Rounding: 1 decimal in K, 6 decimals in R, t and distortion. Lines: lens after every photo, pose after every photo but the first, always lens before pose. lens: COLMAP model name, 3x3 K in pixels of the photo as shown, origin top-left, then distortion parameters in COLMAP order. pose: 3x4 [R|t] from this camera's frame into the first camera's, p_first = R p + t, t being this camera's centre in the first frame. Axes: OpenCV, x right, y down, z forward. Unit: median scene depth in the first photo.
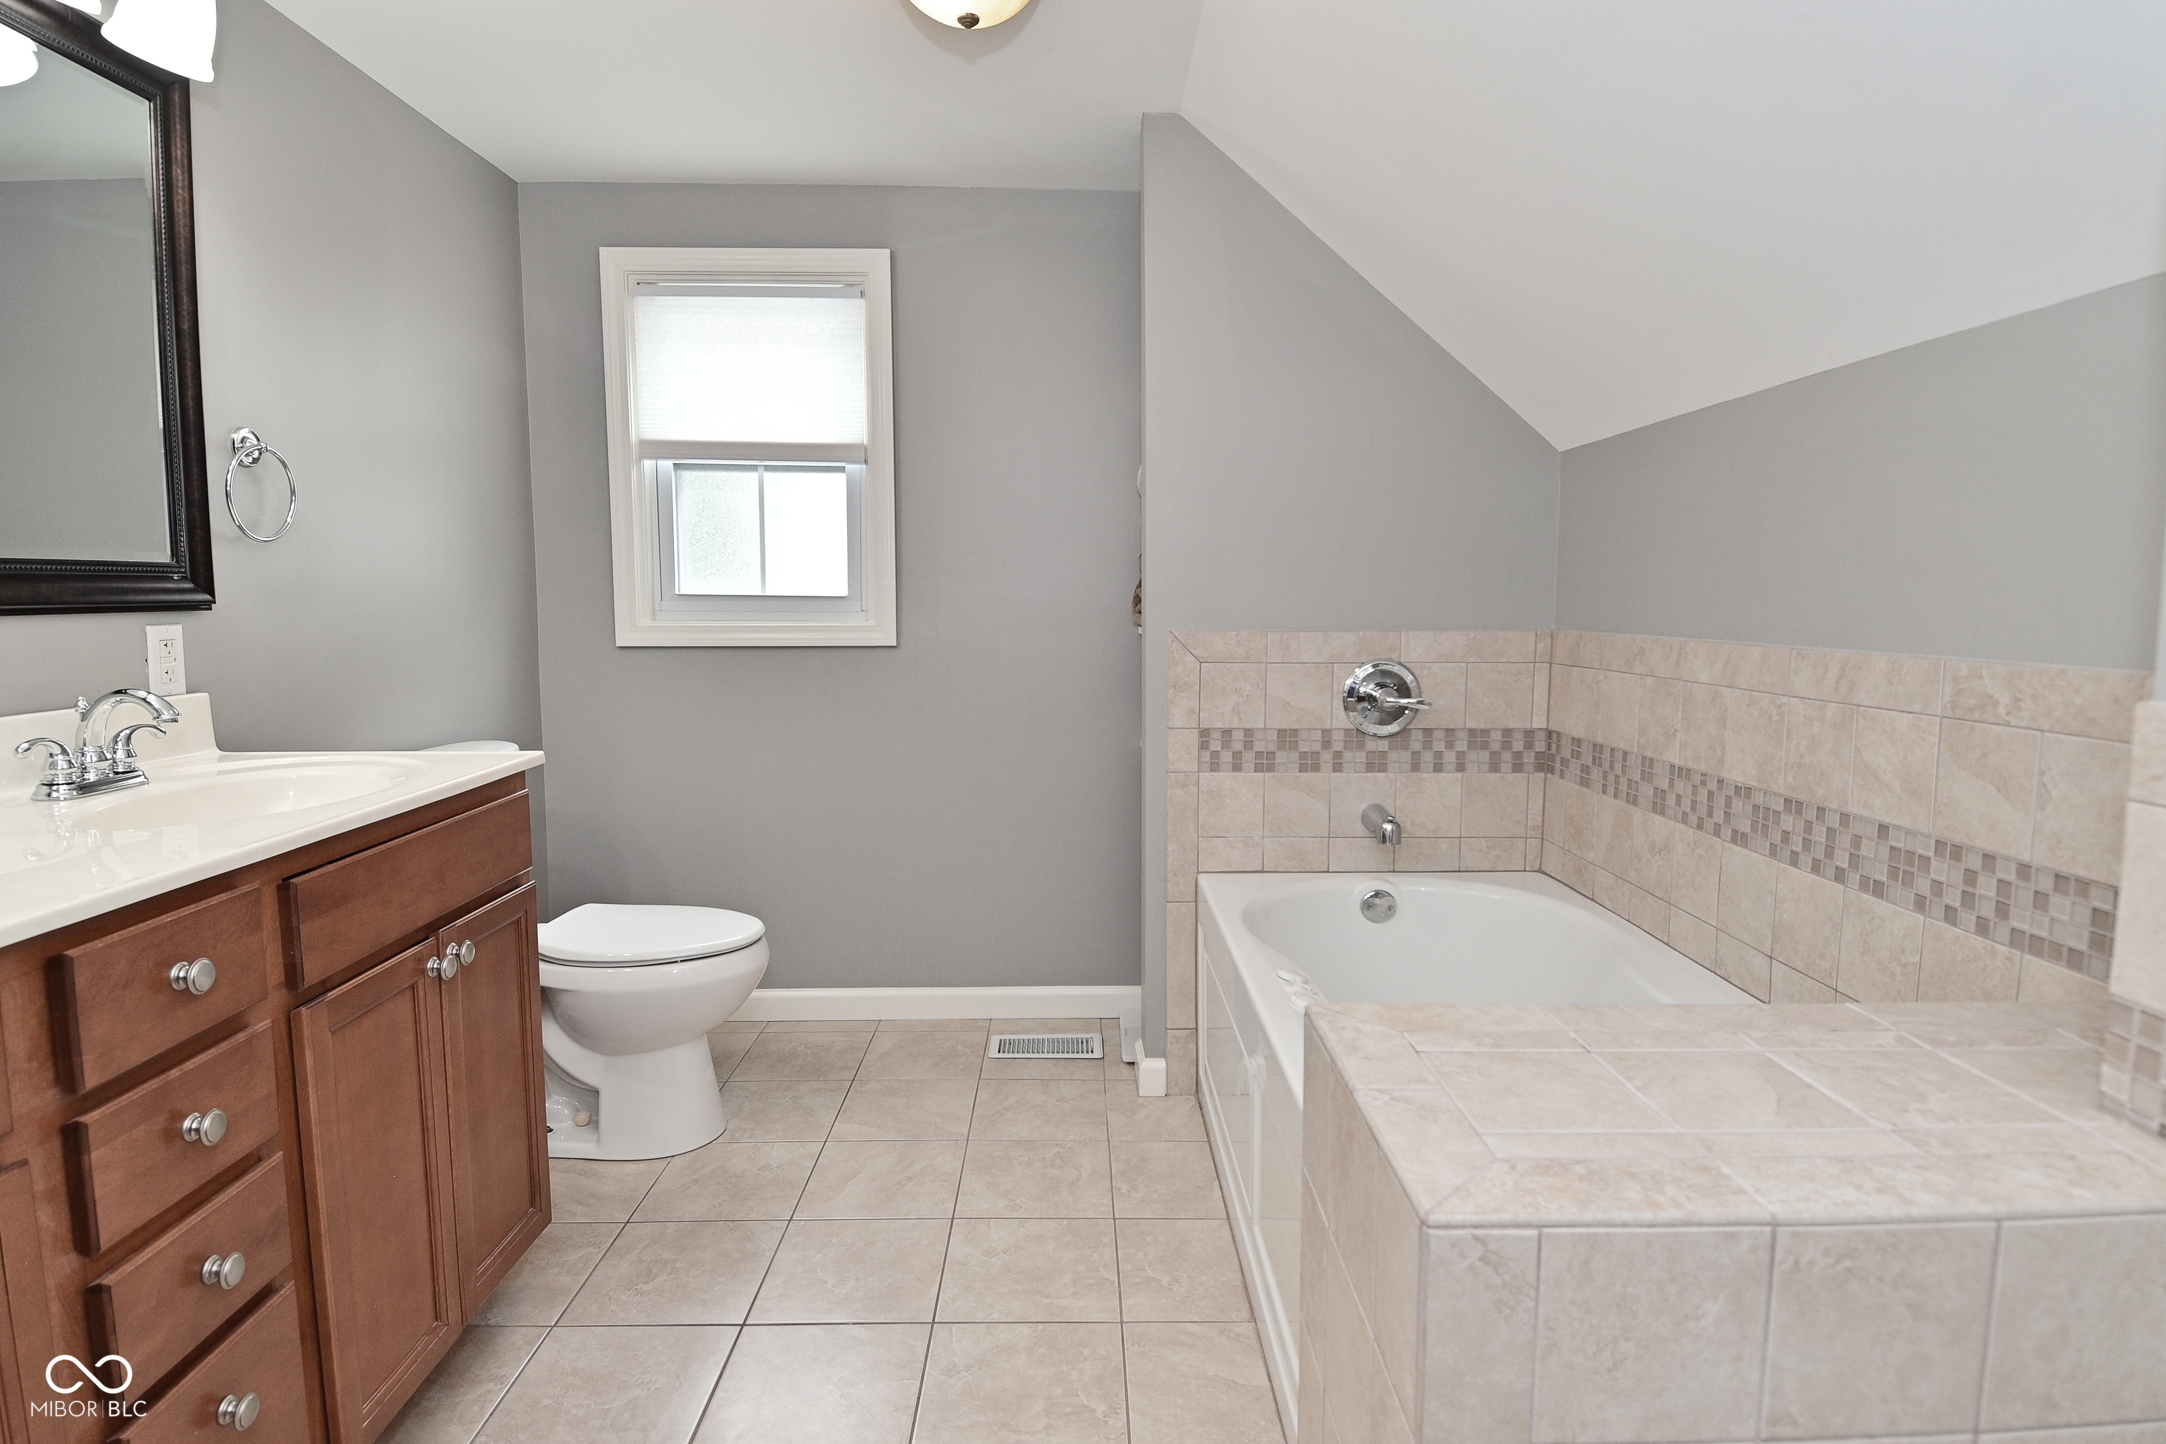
lens RADIAL K [[1124.3, 0, 1080.5], [0, 1124.3, 713.9], [0, 0, 1]] dist [0.043299, -0.047661]
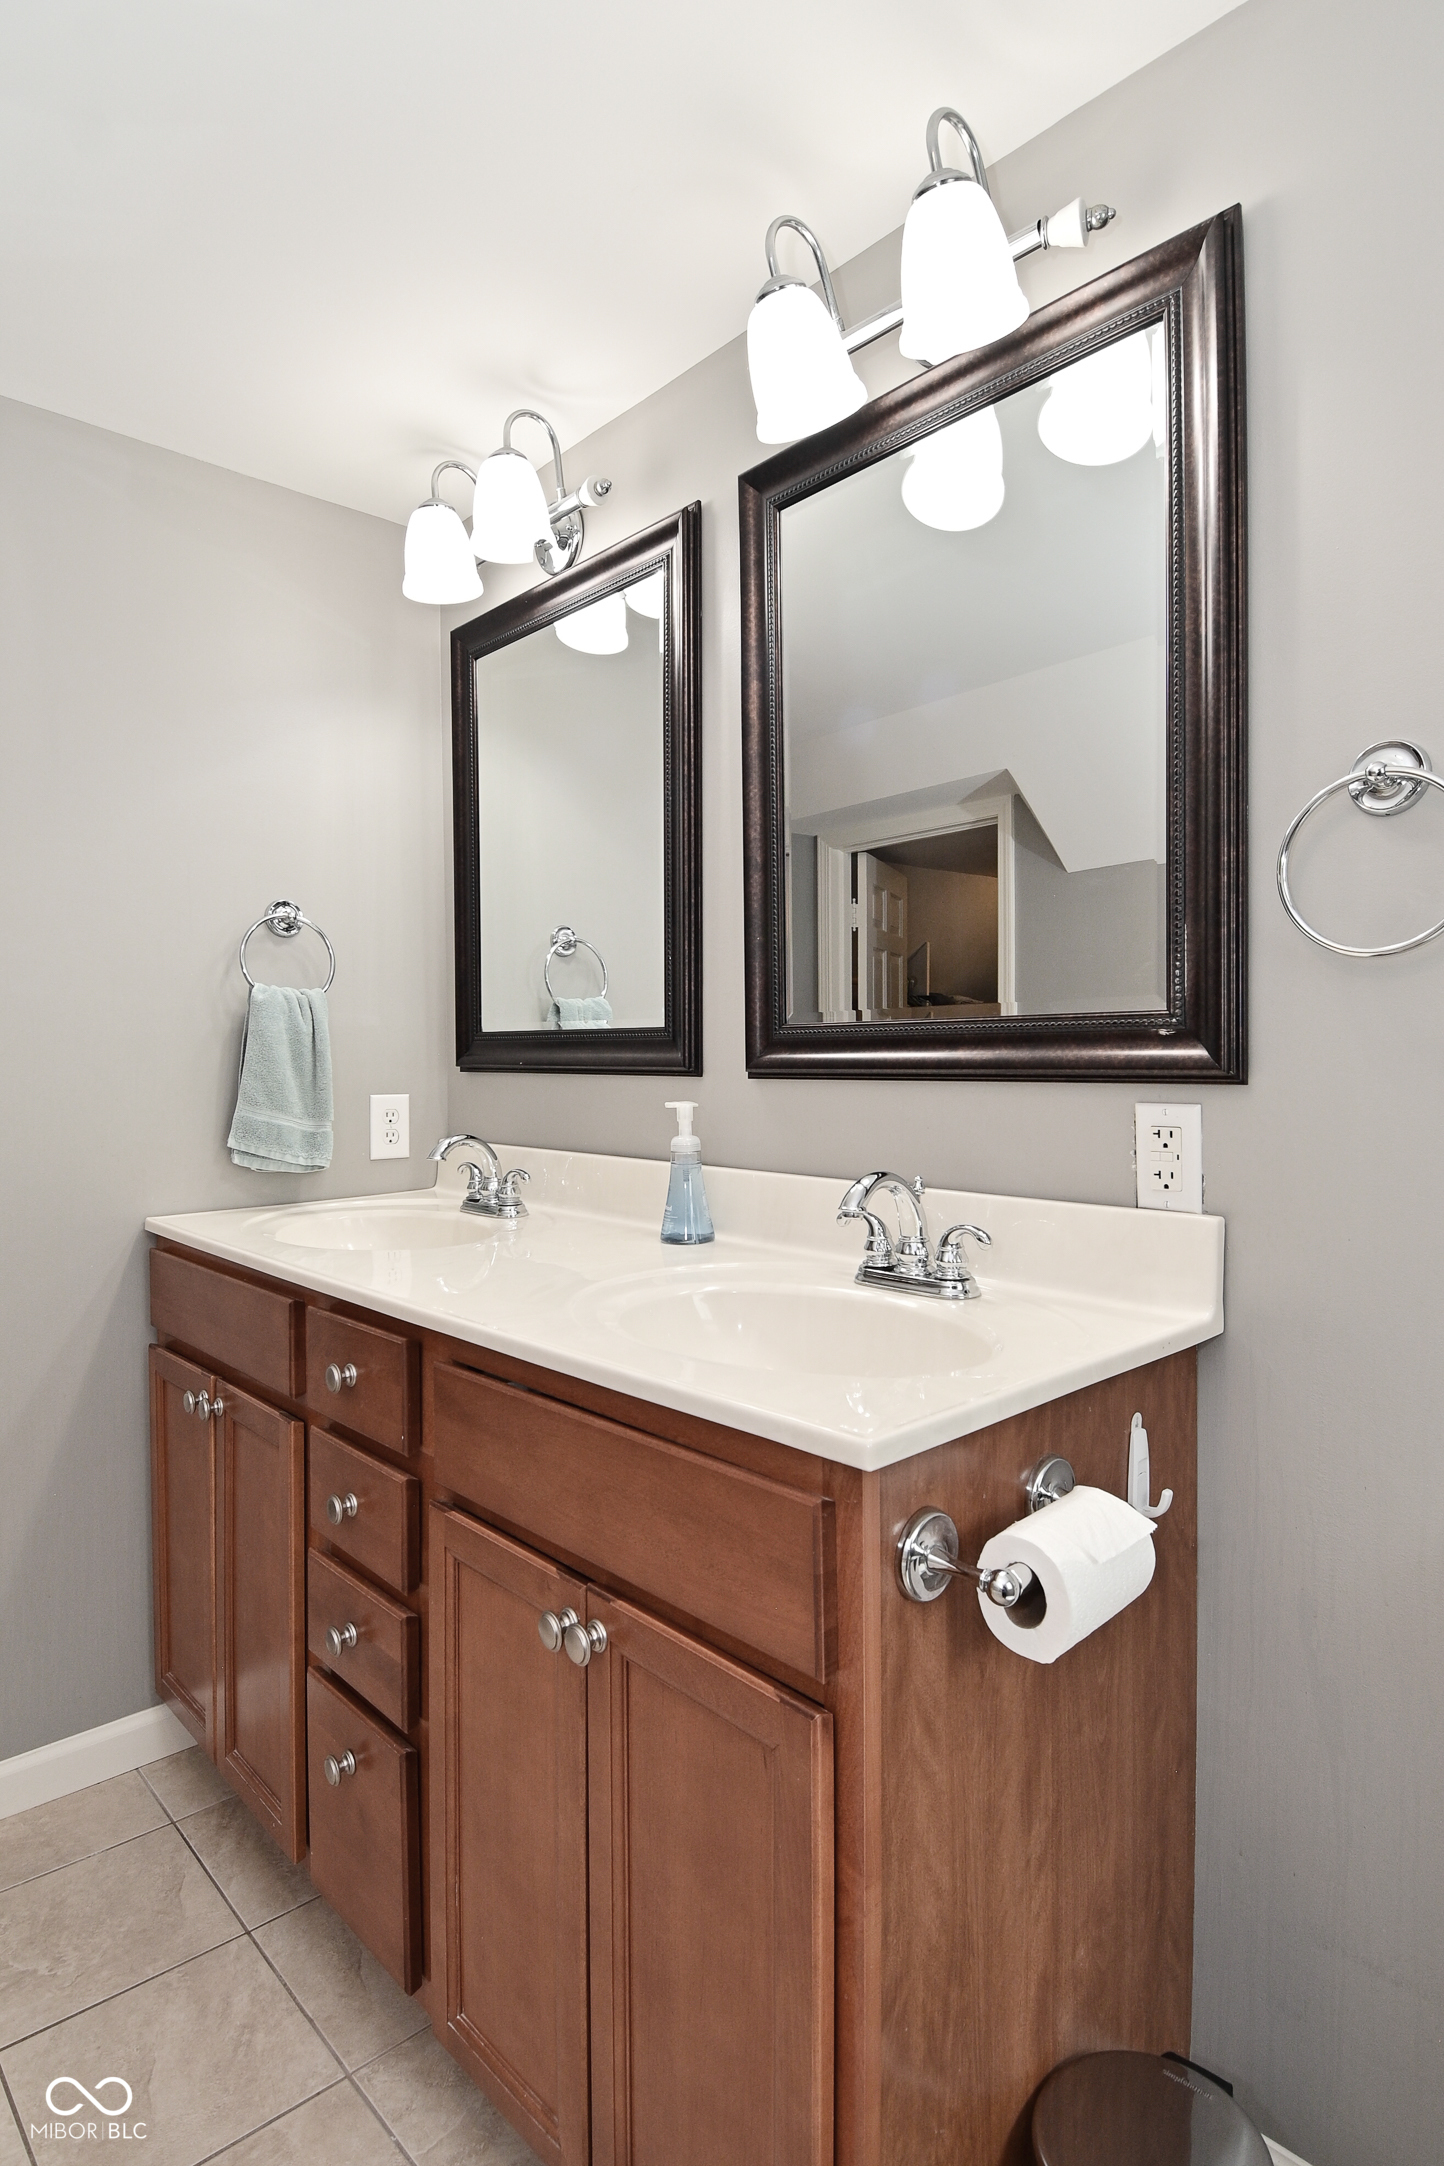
lens RADIAL K [[1124.3, 0, 722.0], [0, 1124.3, 1083.0], [0, 0, 1]] dist [0.043299, -0.047661]
pose [[-0.731418, 0.024437, -0.681492, -0.173663], [-0.066833, 0.991978, 0.107299, -0.149521], [0.678647, 0.124026, -0.723917, 1.345482]]
